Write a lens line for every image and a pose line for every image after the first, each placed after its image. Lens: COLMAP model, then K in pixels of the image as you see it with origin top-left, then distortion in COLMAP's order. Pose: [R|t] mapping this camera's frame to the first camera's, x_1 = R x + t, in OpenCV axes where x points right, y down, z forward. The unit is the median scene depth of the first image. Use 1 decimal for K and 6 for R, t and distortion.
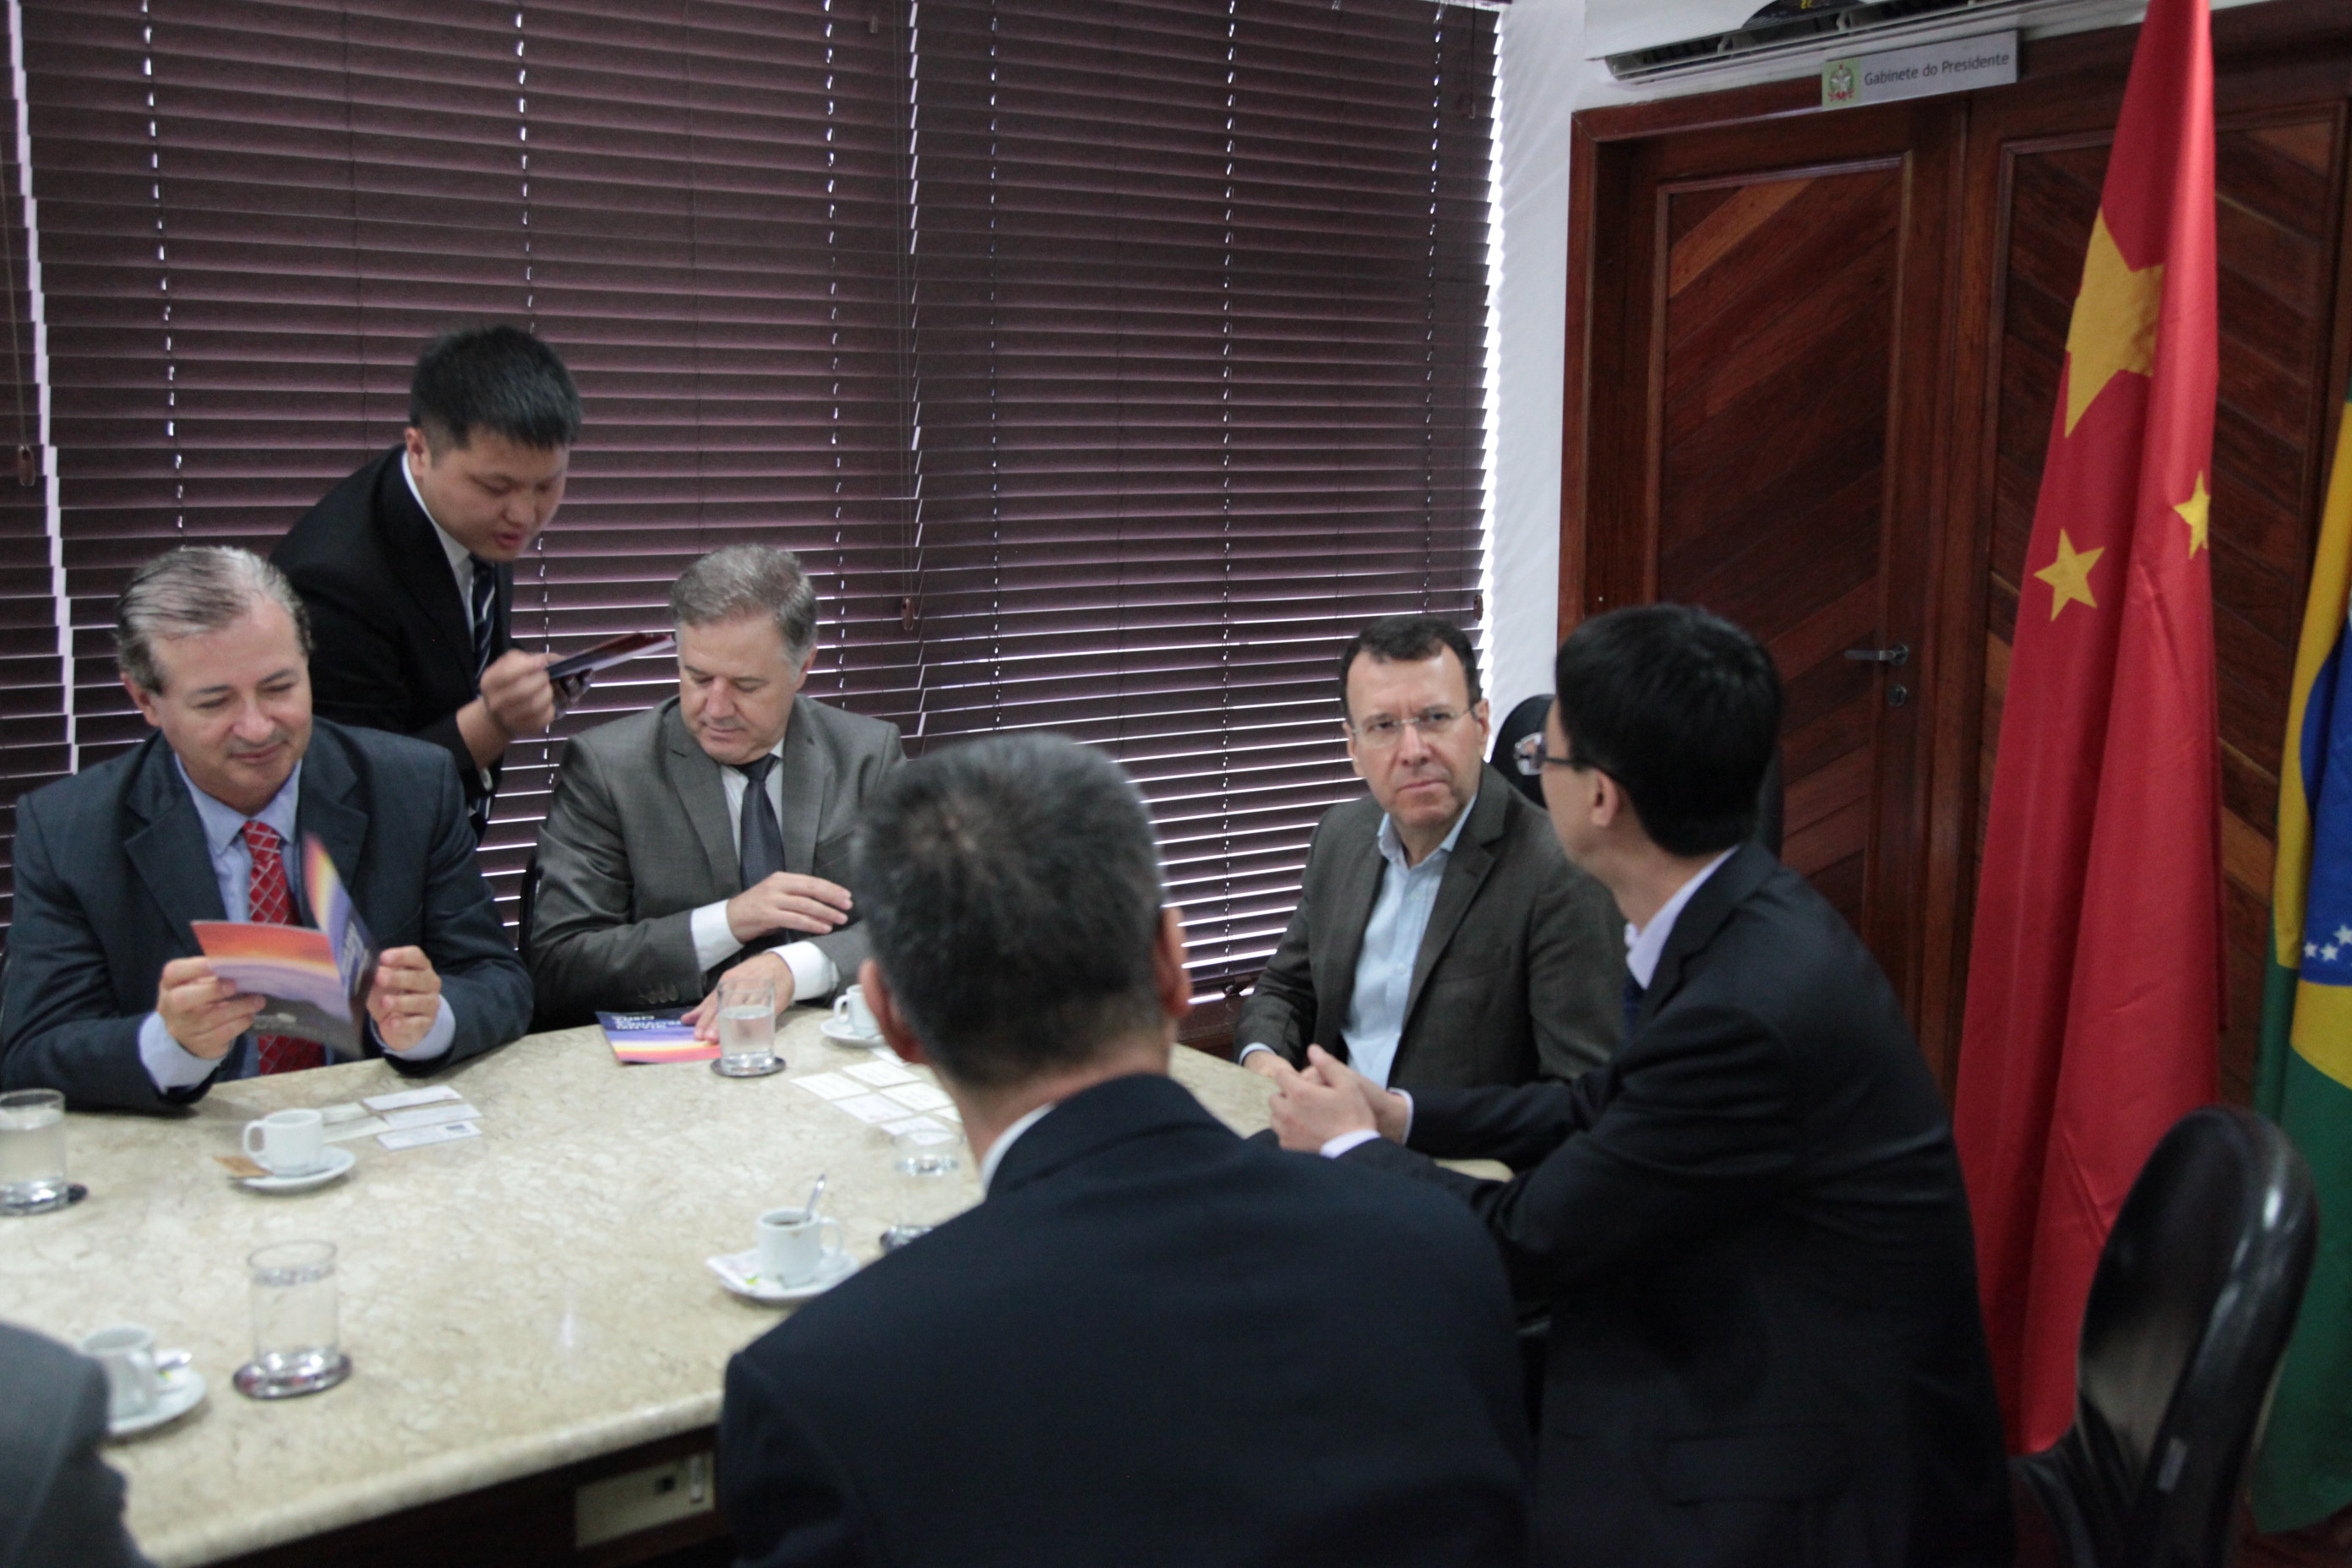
lens RADIAL K [[2269.9, 0, 1175.4], [0, 2269.9, 791.7], [0, 0, 1]] dist [-0.018913, 0.103781]
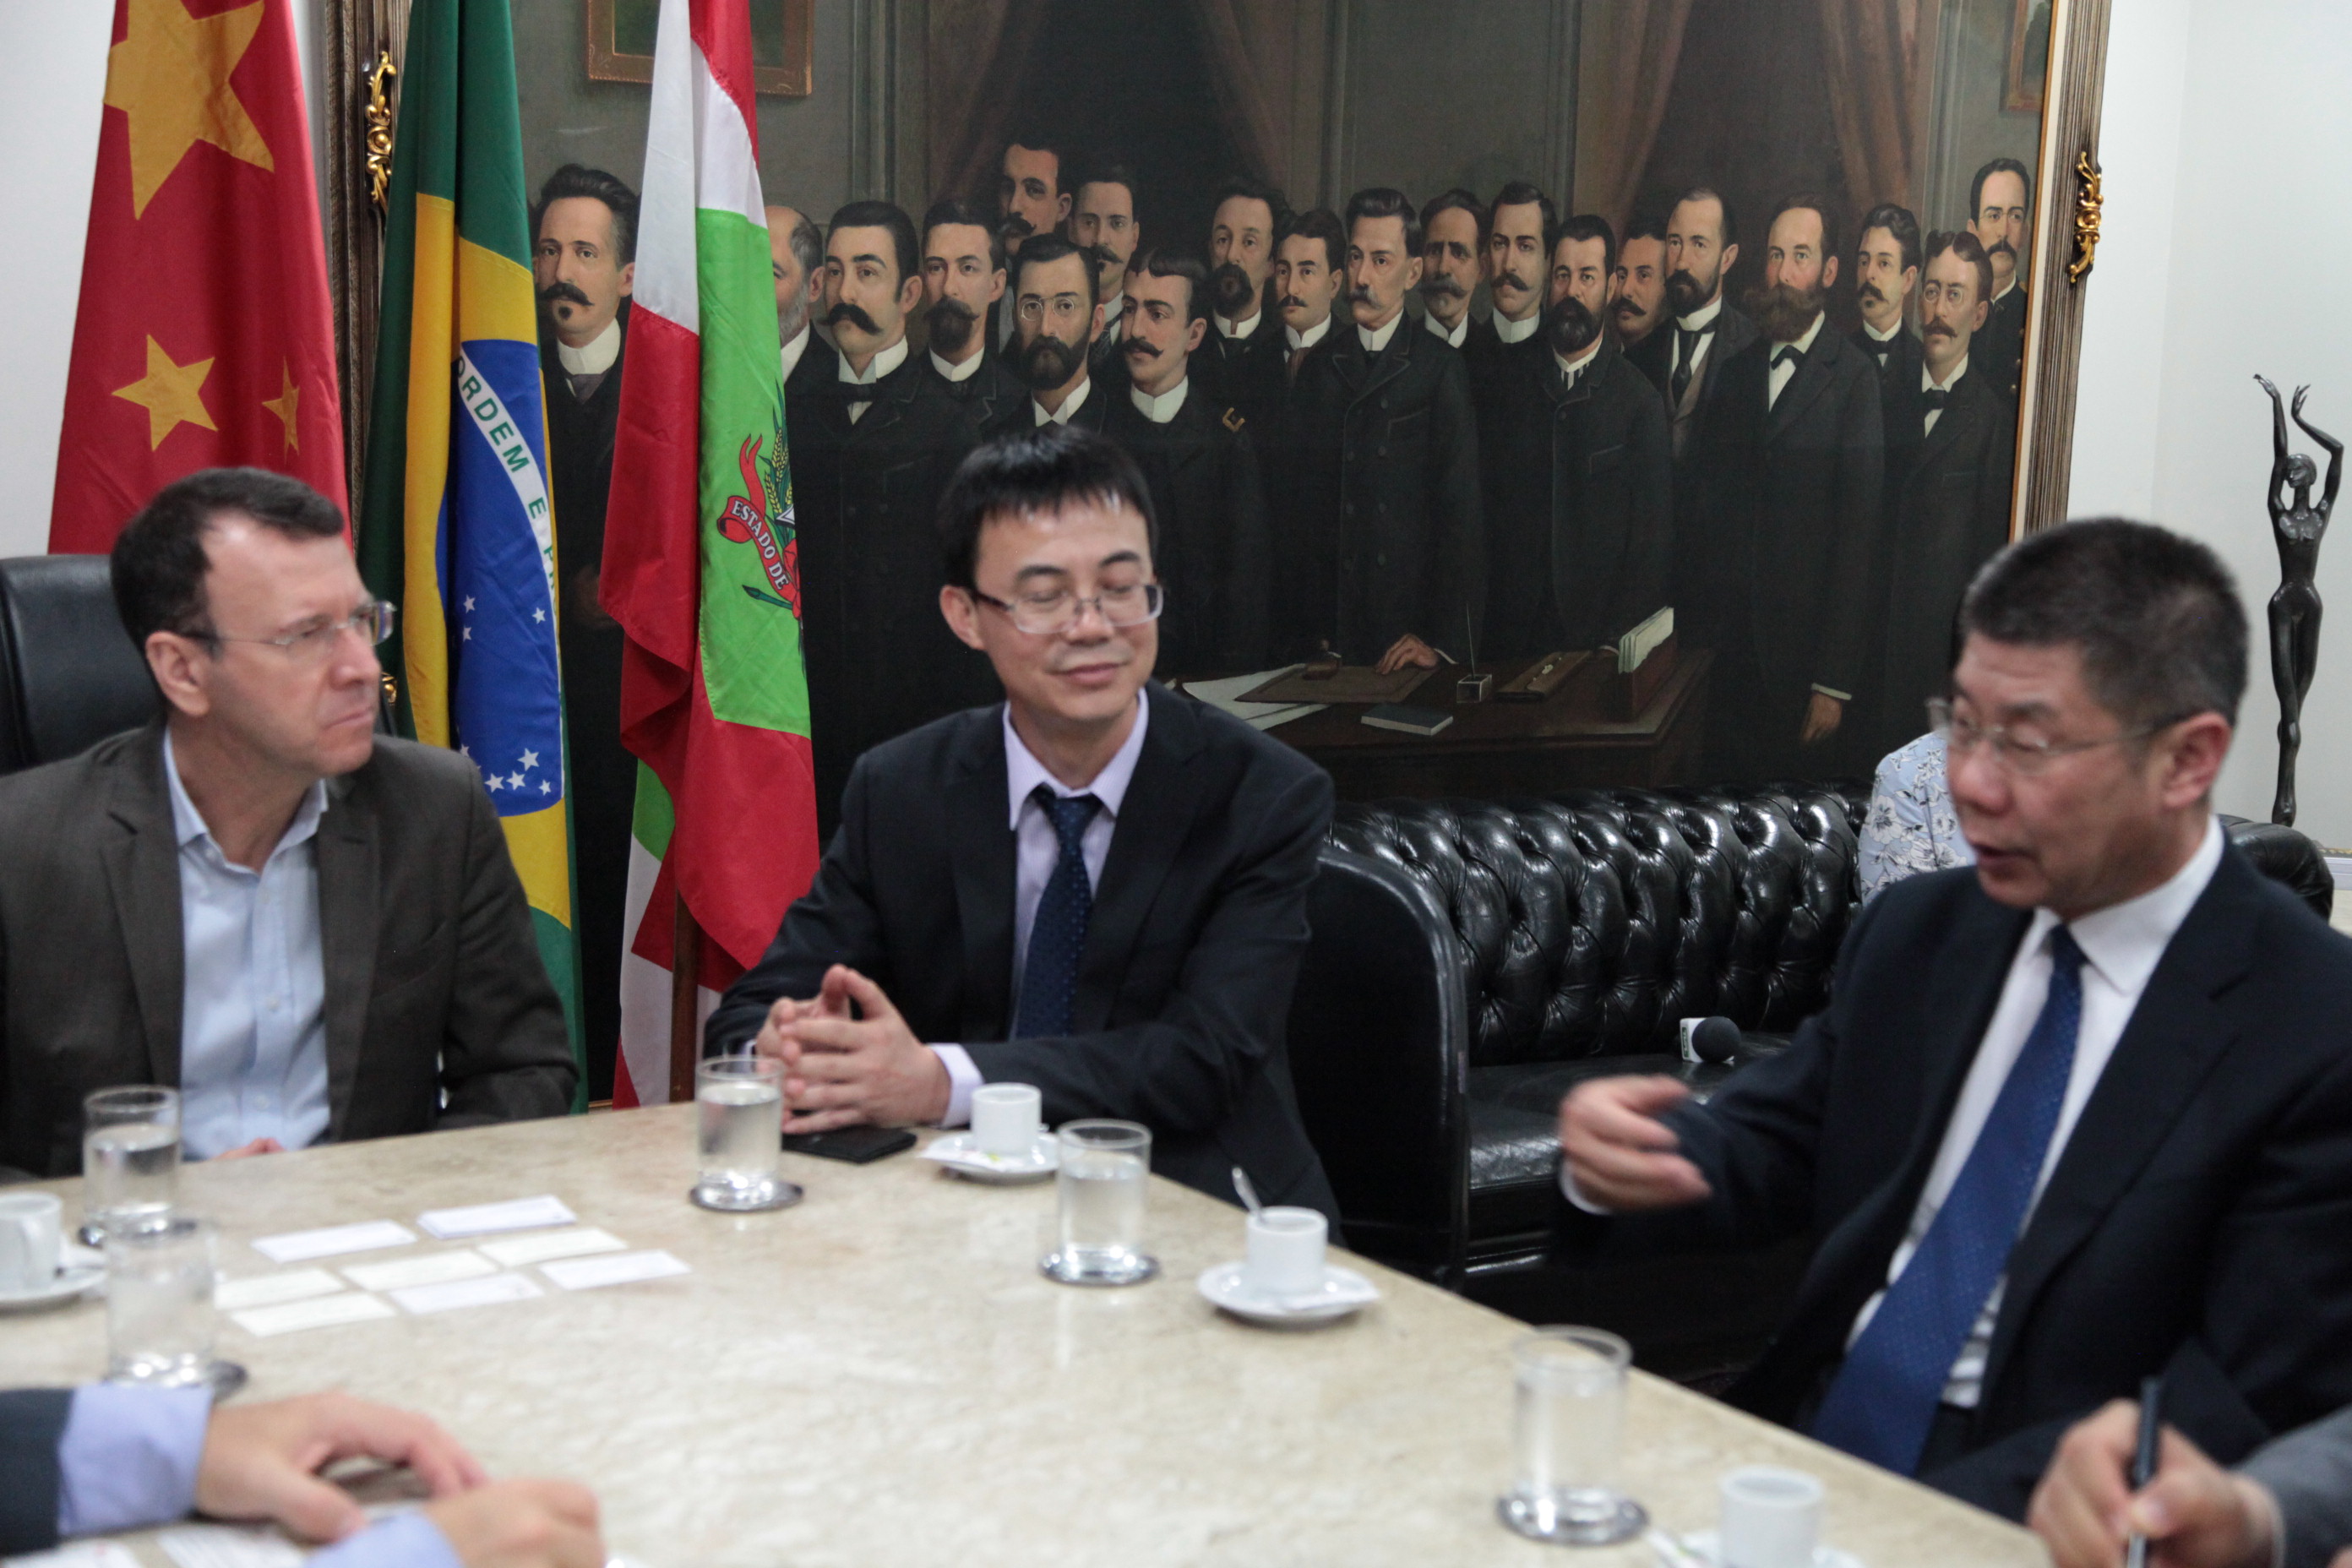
lens RADIAL K [[3389.0, 0, 1176.6], [0, 3389.0, 792.6], [0, 0, 1]] dist [0.165637, 0.023937]
pose [[0.055616, -0.146408, 0.987660, -0.661168], [0.127941, 0.982081, 0.138376, -0.064320], [-0.990221, 0.118666, 0.073351, 0.463481]]
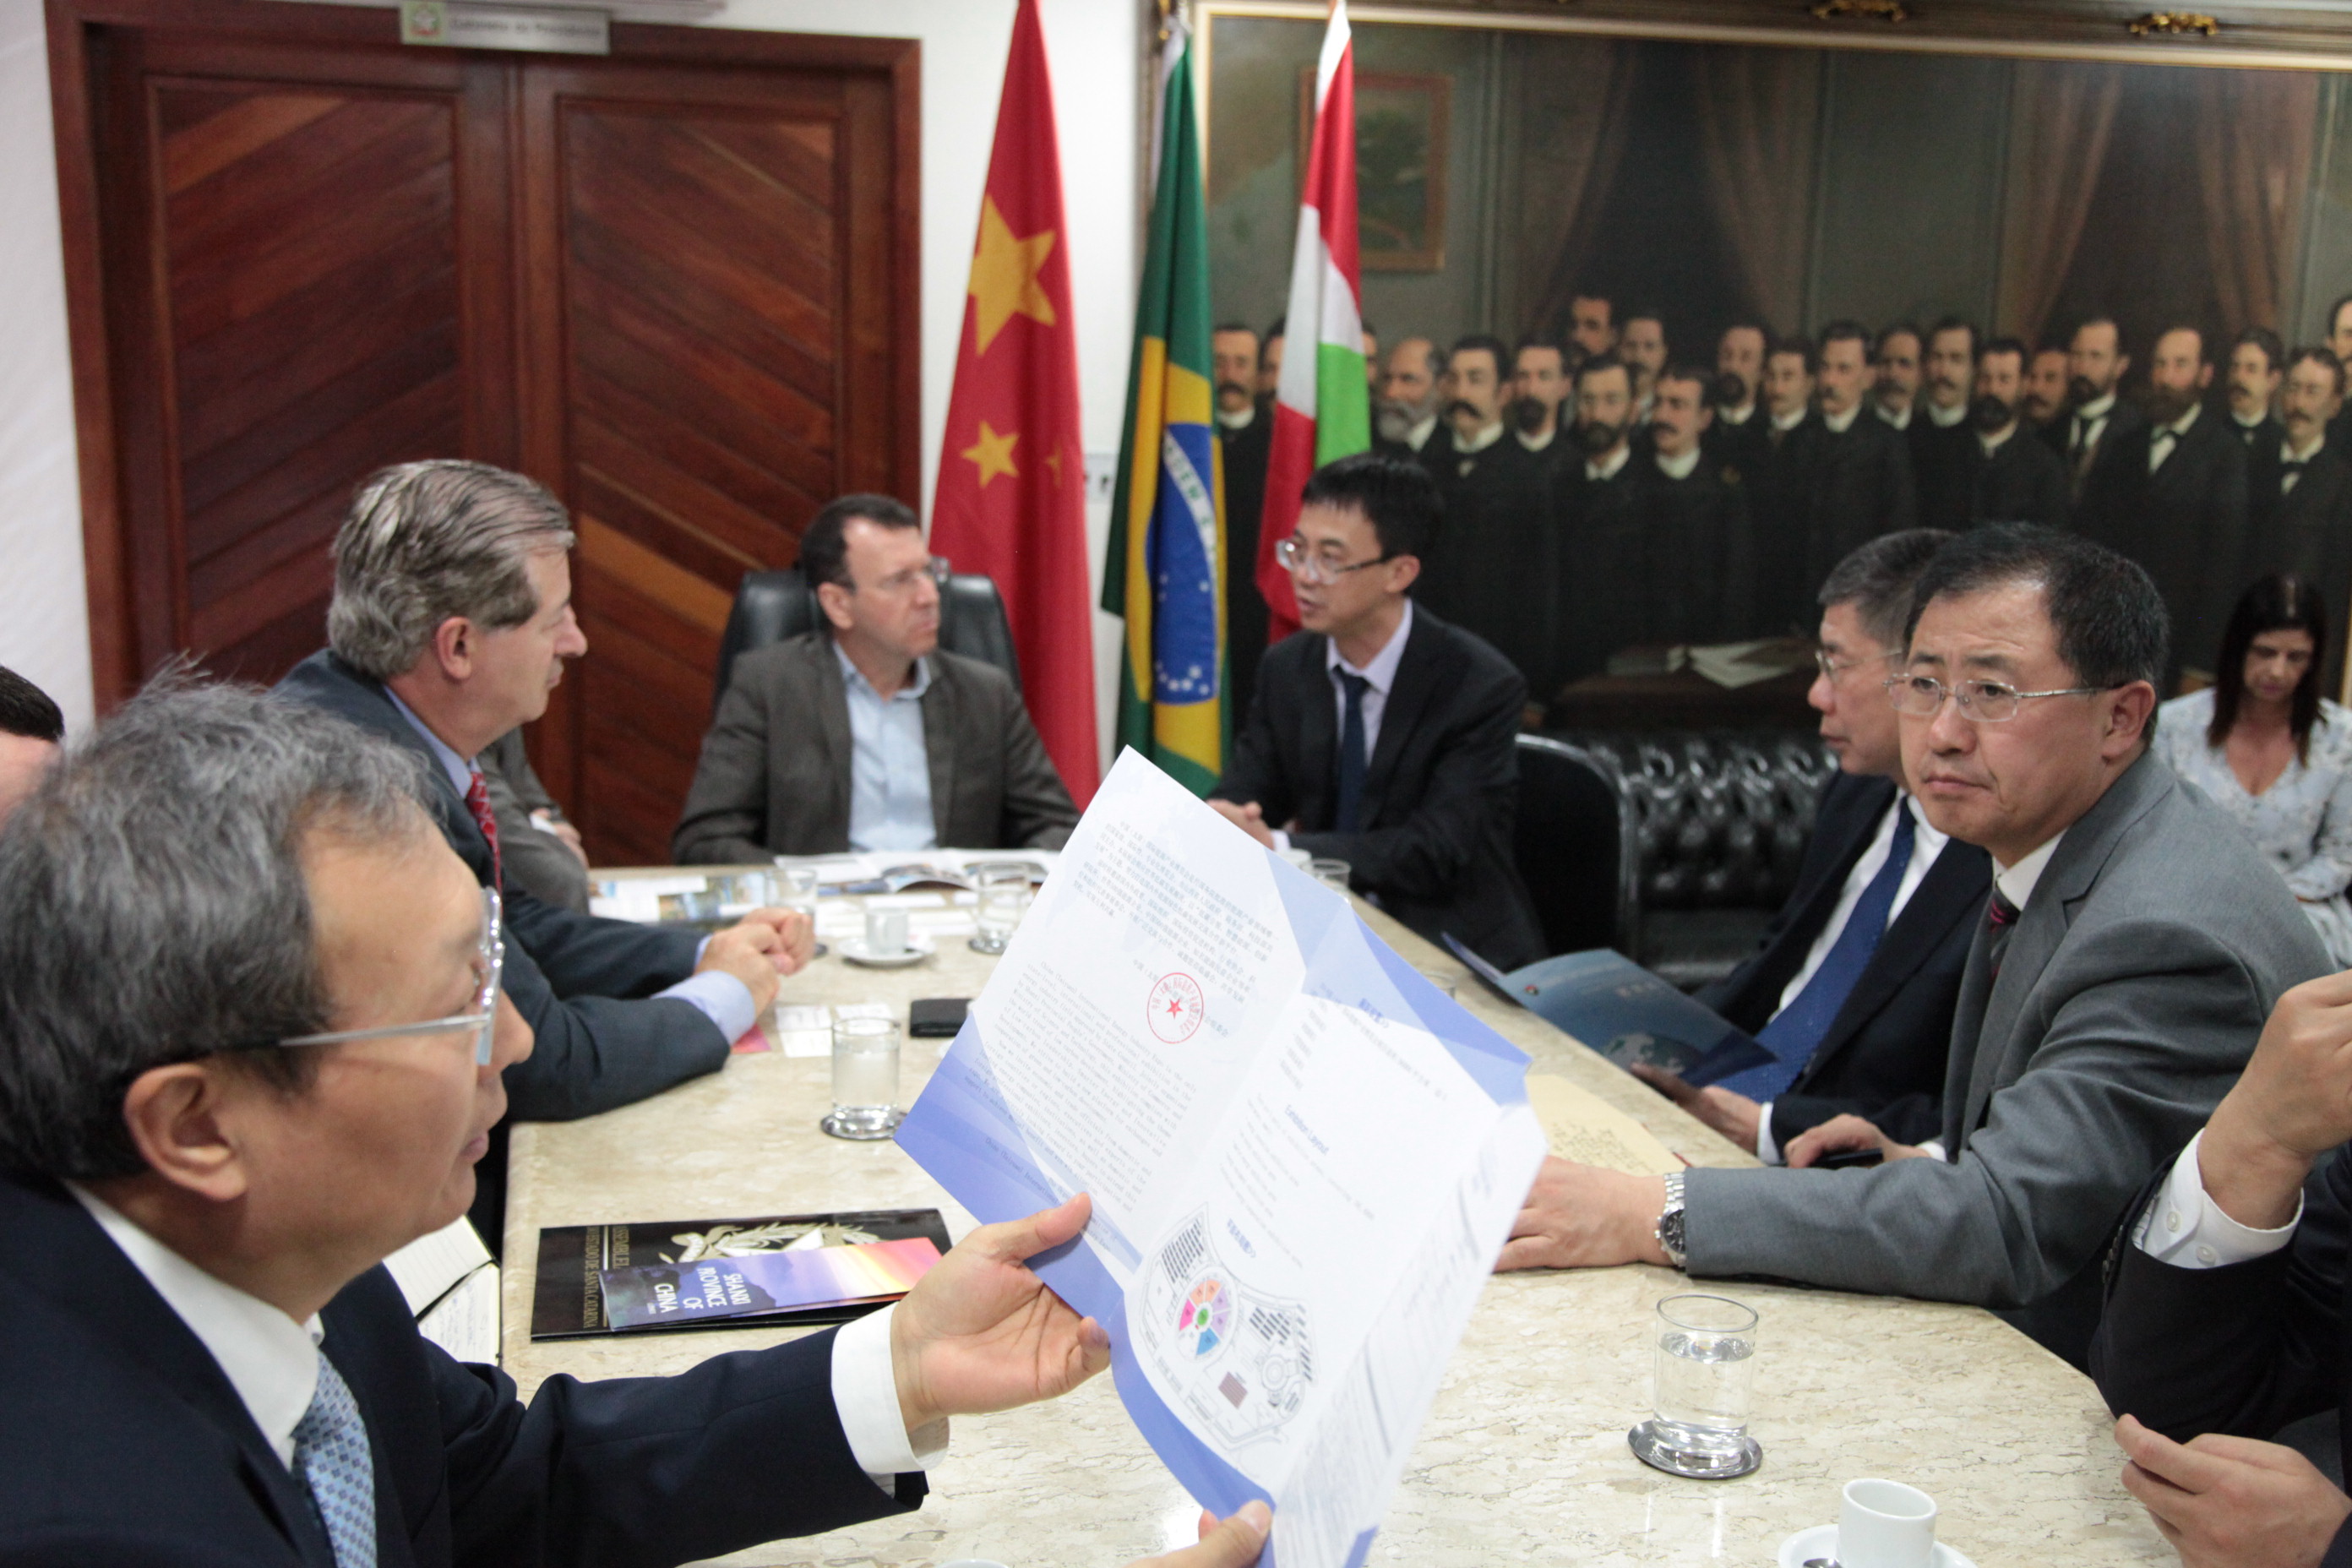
lens RADIAL K [[2380.6, 0, 1165.7], [0, 2380.6, 790.4], [0, 0, 1]] dist [-0.000521, 0.114818]
pose [[0.387724, -0.152848, 0.909015, -0.768446], [0.121732, 0.986009, 0.113872, -0.036040], [-0.913702, 0.066505, 0.400906, 0.258493]]
